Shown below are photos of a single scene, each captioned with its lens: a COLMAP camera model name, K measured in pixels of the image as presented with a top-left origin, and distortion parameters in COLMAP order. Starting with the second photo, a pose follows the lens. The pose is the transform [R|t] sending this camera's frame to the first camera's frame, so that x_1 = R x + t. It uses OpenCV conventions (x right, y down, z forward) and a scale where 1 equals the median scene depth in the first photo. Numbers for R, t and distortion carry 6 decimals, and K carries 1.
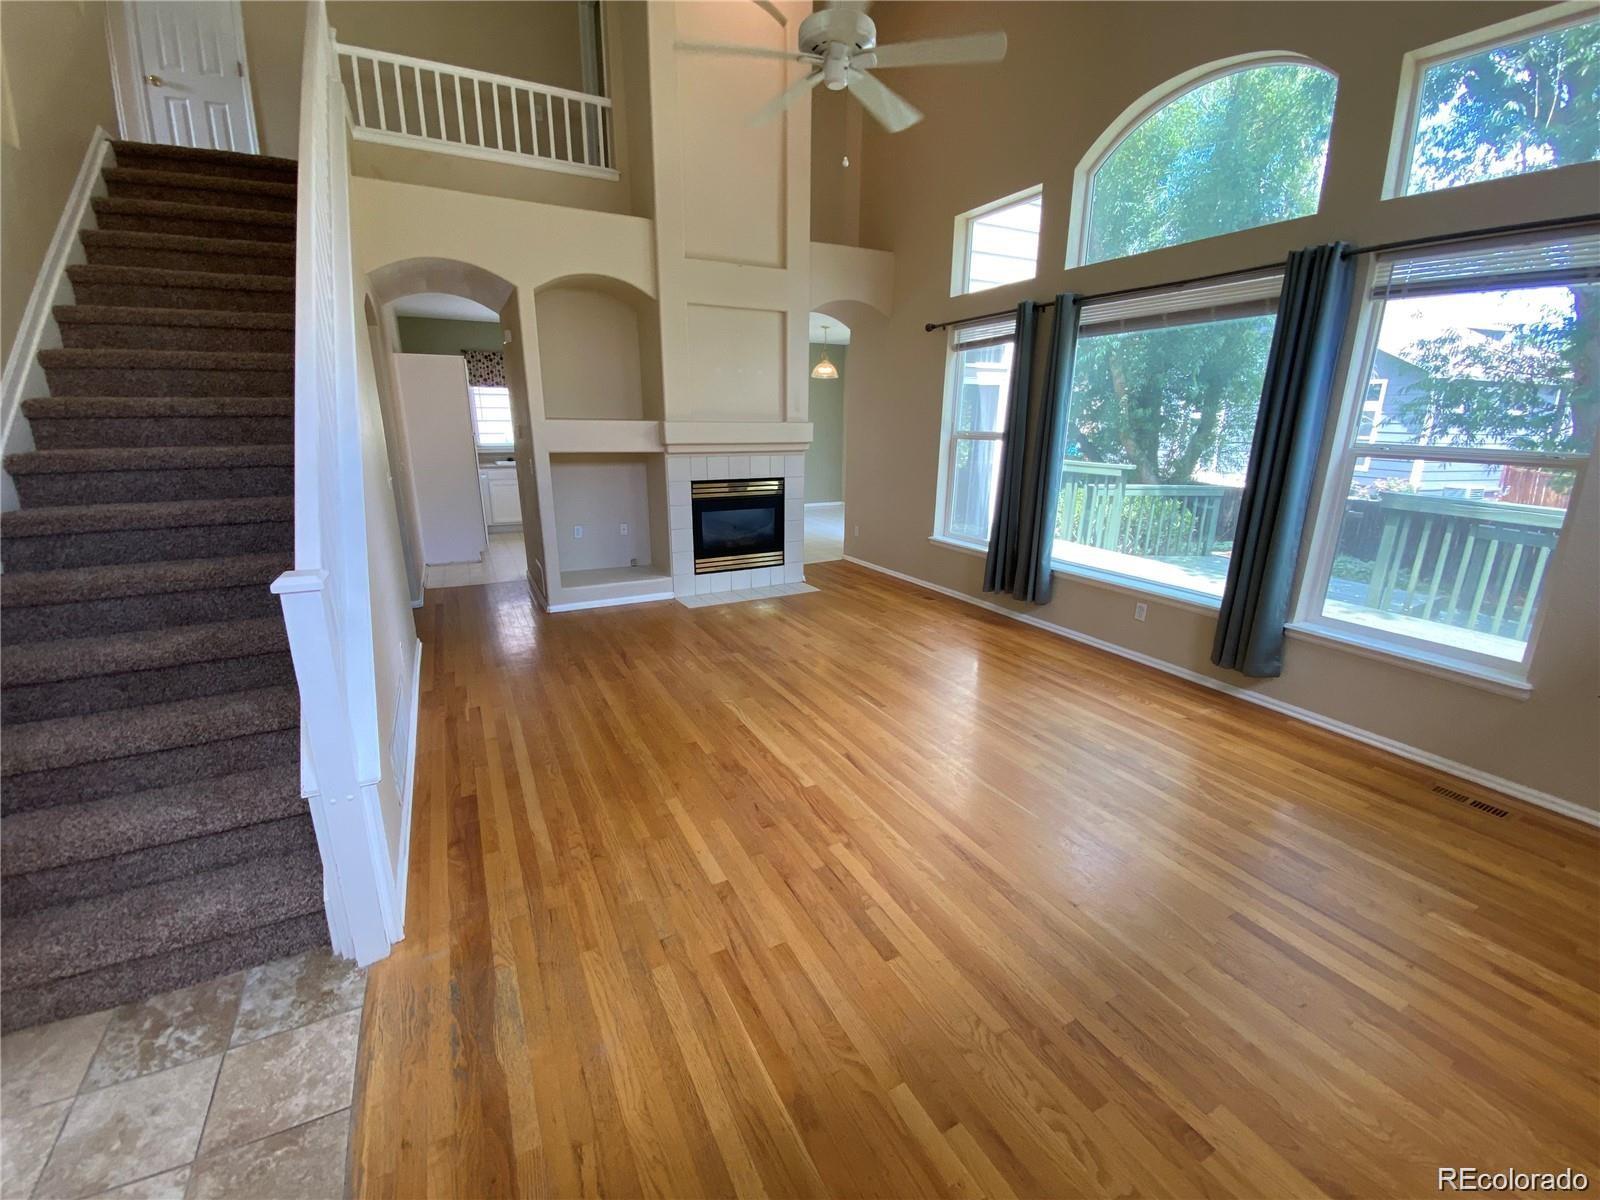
lens RADIAL K [[648.6, 0, 800.0], [0, 648.6, 600.0], [0, 0, 1]] dist [0.021552, -0.023478]
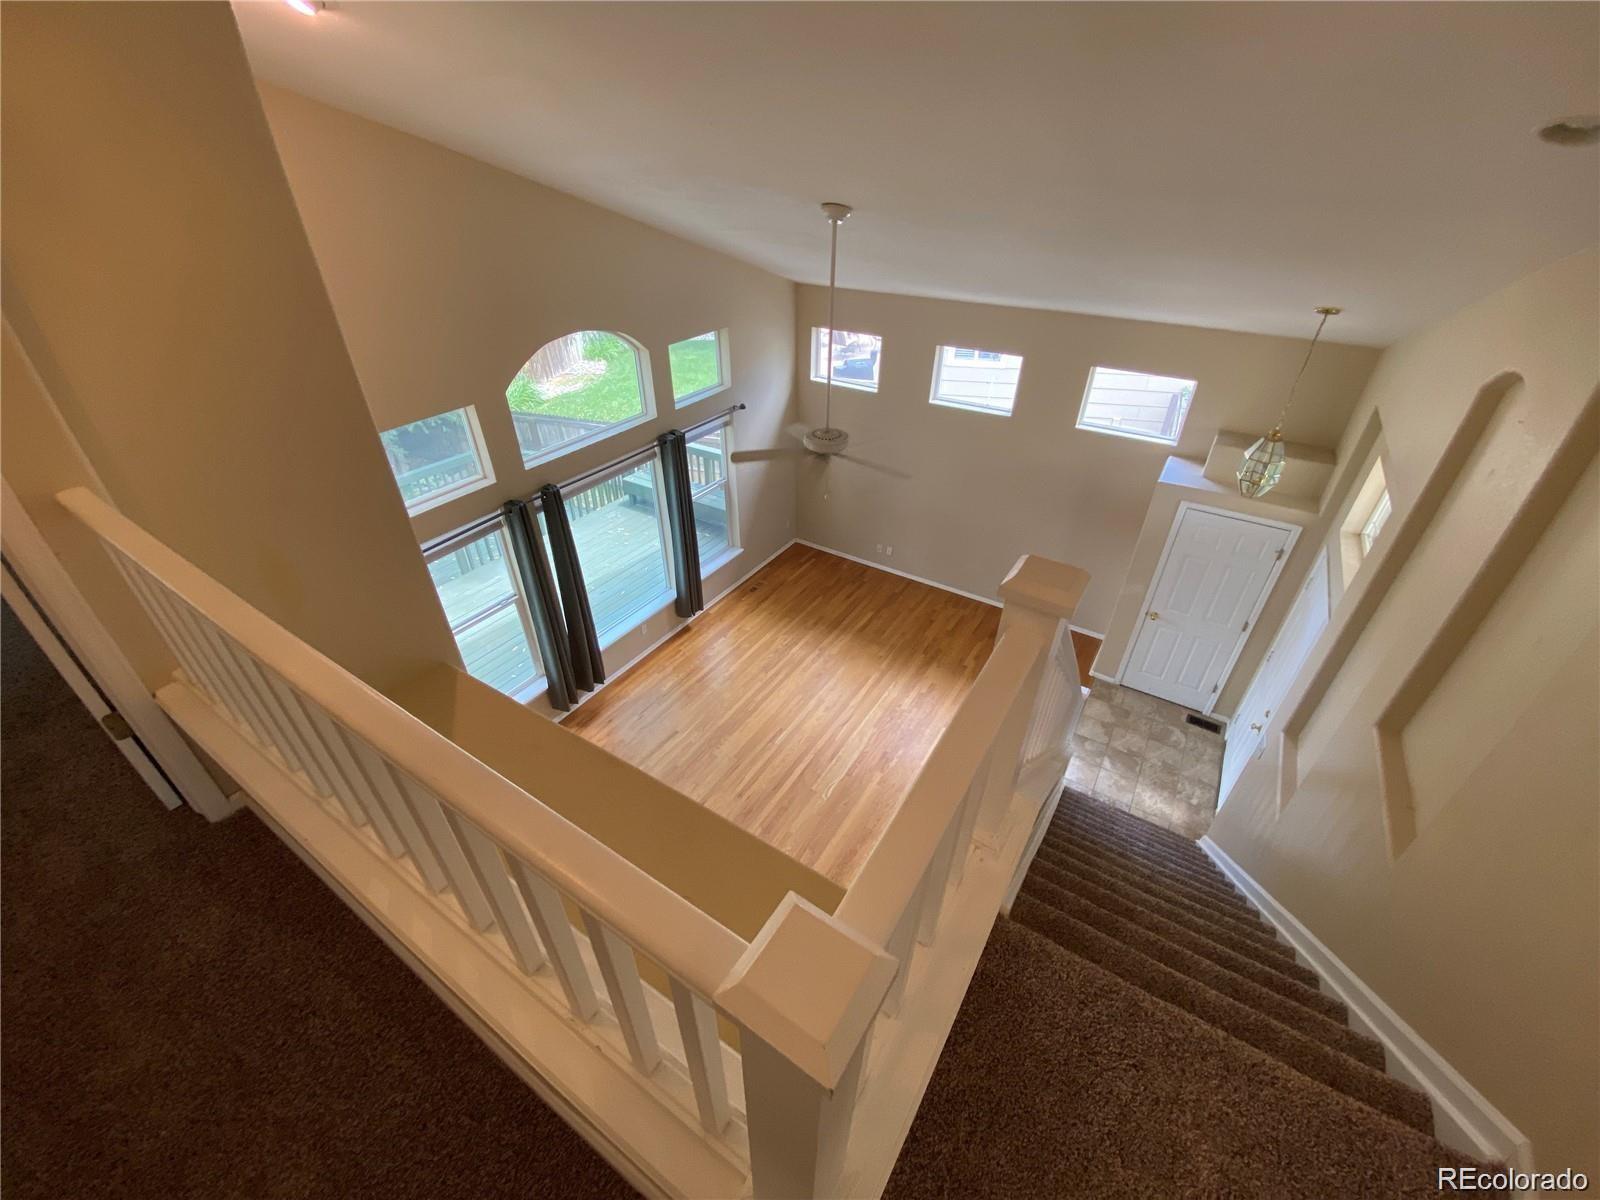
lens RADIAL K [[648.6, 0, 800.0], [0, 648.6, 600.0], [0, 0, 1]] dist [0.021552, -0.023478]
pose [[-0.477500, -0.512410, 0.713744, -0.815457], [0.233043, 0.709380, 0.665185, -1.046168], [-0.847163, 0.483959, -0.219316, 0.998308]]
